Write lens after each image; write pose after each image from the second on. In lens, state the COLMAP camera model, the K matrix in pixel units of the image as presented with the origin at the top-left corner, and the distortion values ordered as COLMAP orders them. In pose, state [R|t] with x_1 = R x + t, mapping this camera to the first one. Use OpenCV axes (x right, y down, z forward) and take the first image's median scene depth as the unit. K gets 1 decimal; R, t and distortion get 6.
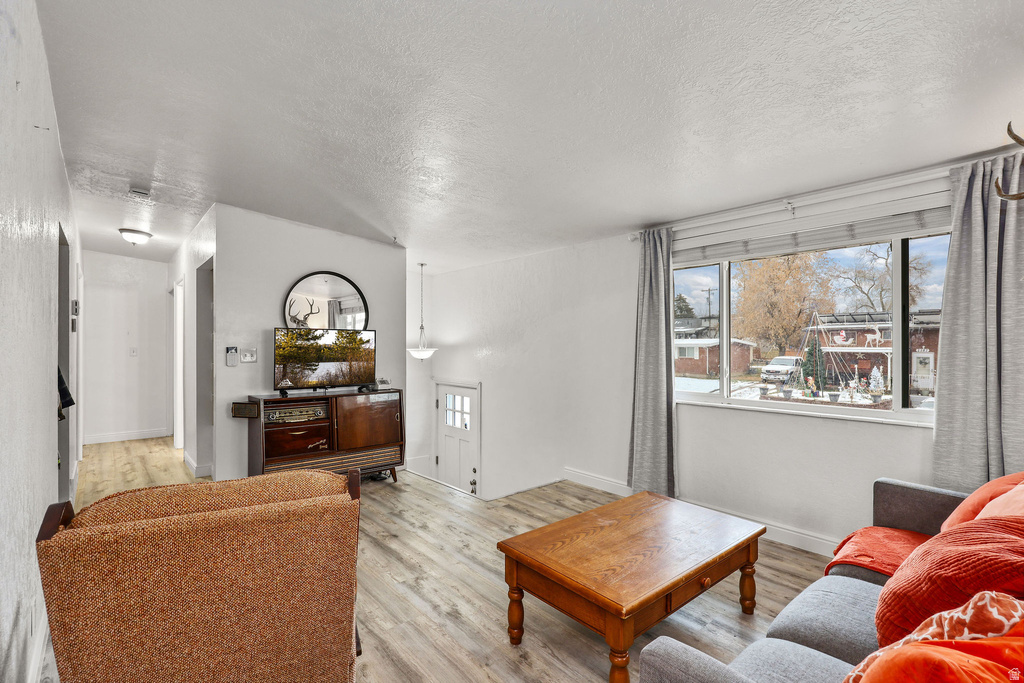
lens RADIAL K [[459.3, 0, 514.1], [0, 459.3, 343.9], [0, 0, 1]] dist [0.002487, 0.000053]
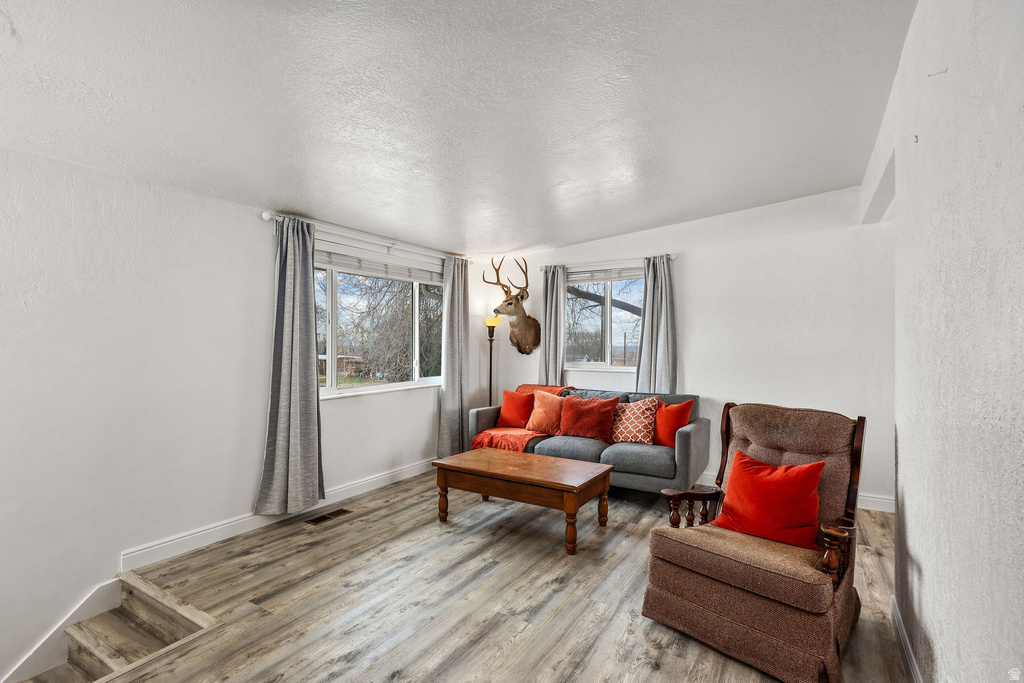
lens RADIAL K [[459.3, 0, 496.6], [0, 459.3, 339.5], [0, 0, 1]] dist [0.002487, 0.000053]
pose [[-0.243036, 0.006580, 0.969995, -0.737226], [-0.002370, 0.999970, -0.007377, 0.001670], [-0.970014, -0.004091, -0.243013, 0.881084]]
